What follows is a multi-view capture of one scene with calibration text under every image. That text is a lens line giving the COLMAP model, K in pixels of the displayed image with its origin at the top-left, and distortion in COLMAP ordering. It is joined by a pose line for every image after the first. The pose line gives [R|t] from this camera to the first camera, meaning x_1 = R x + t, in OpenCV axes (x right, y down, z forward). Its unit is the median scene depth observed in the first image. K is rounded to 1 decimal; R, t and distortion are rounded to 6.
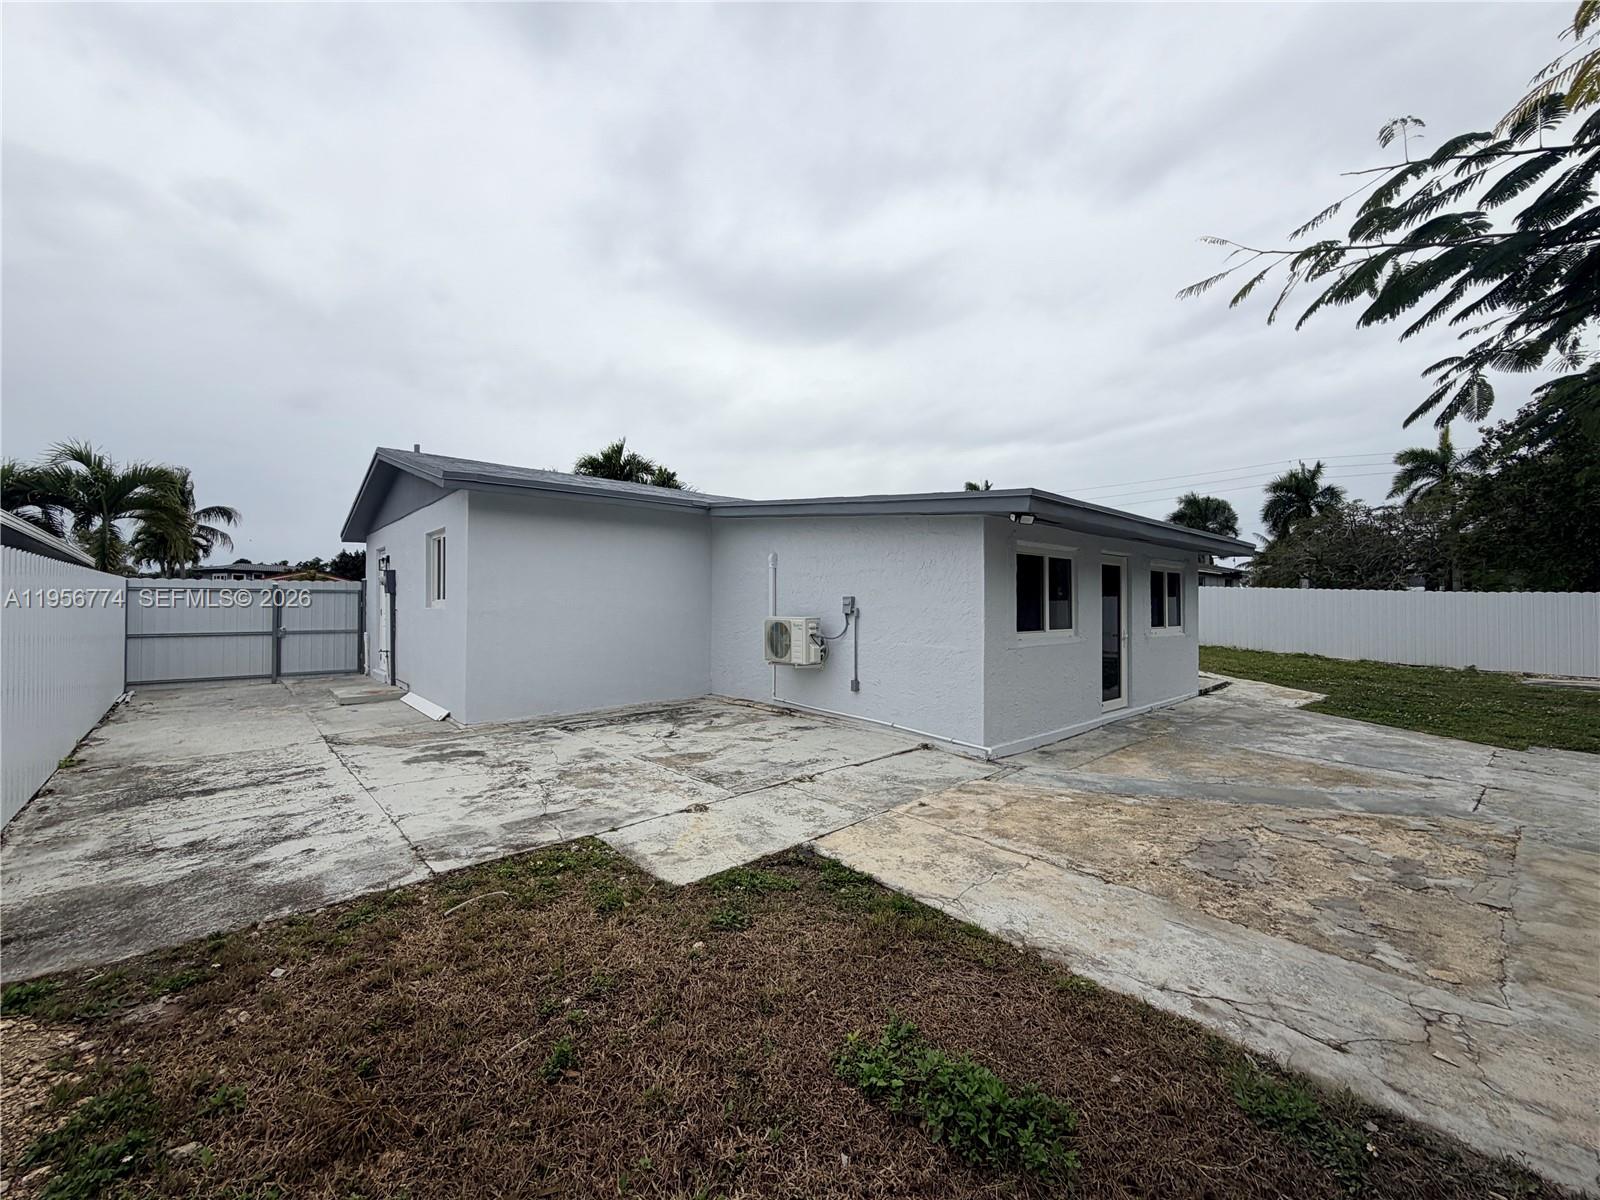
lens RADIAL K [[637.9, 0, 839.8], [0, 637.9, 605.8], [0, 0, 1]] dist [0.002636, -0.000122]
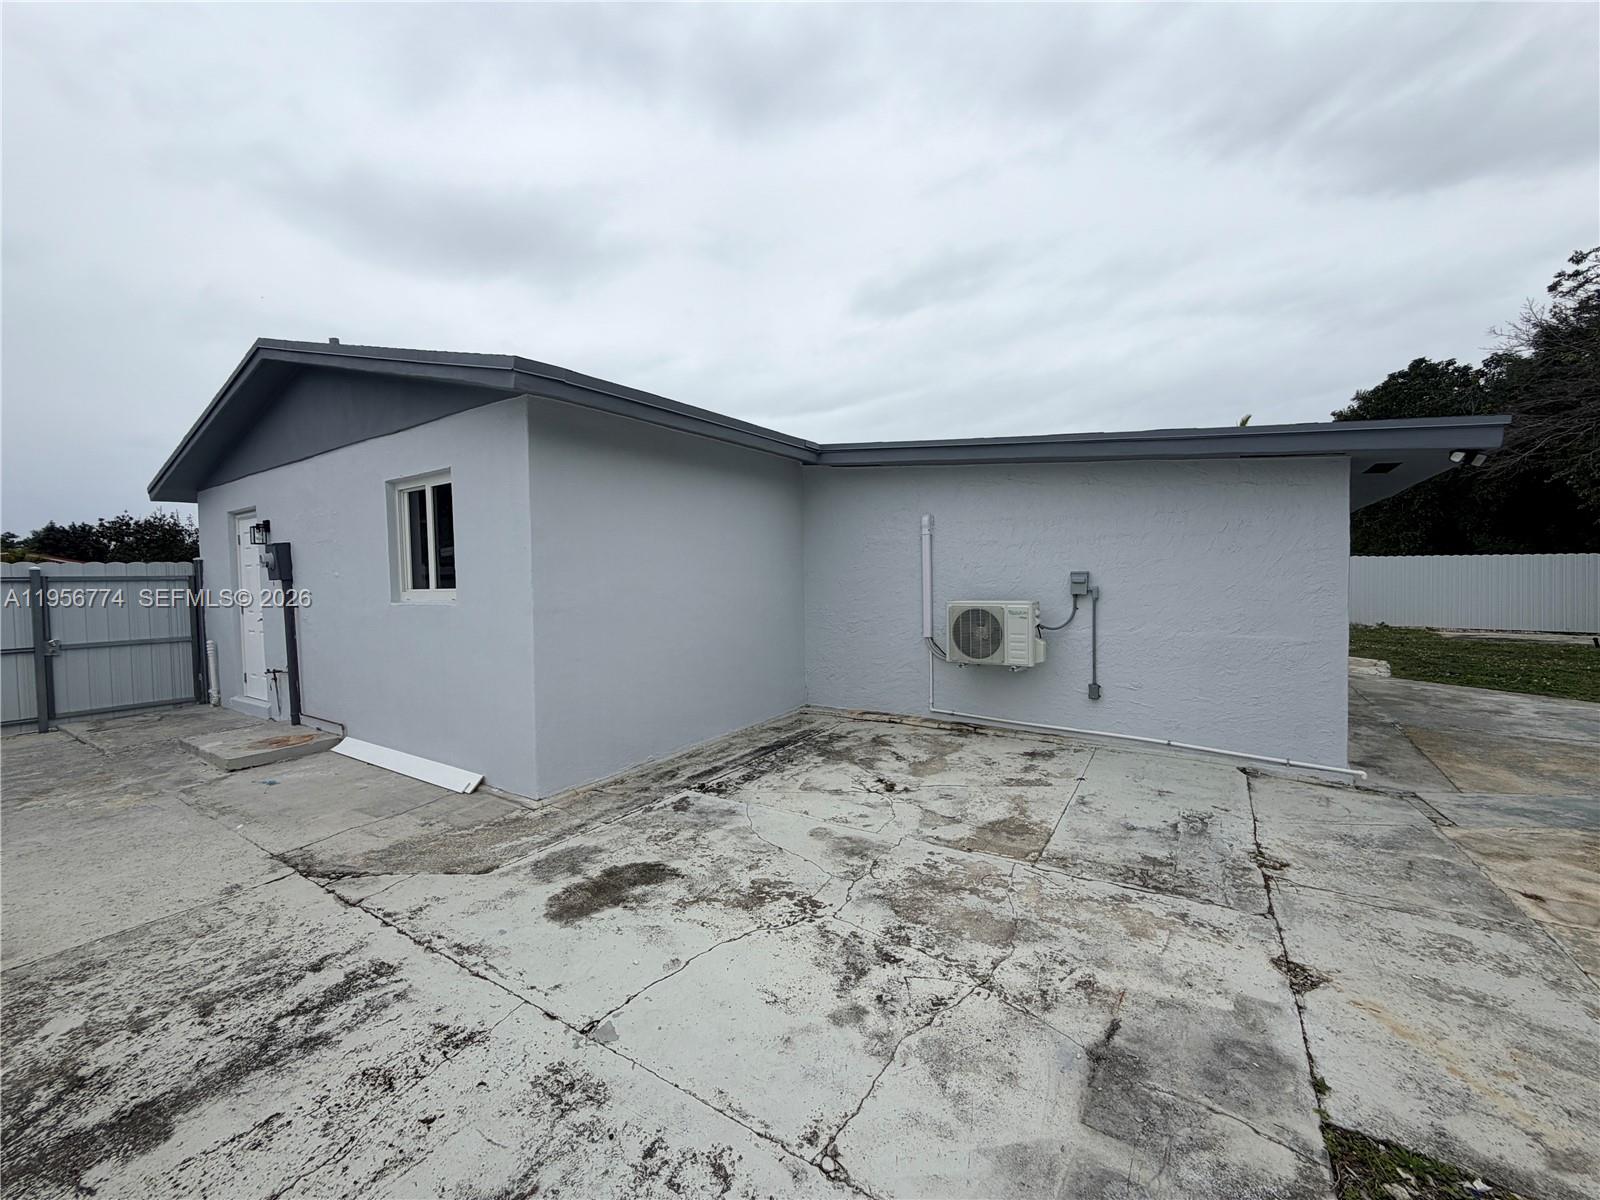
lens RADIAL K [[637.9, 0, 854.1], [0, 637.9, 606.6], [0, 0, 1]] dist [0.002636, -0.000122]
pose [[0.970716, -0.032051, 0.238084, -0.441133], [0.021621, 0.998694, 0.046293, -0.014646], [-0.239256, -0.039789, 0.970141, 0.363741]]
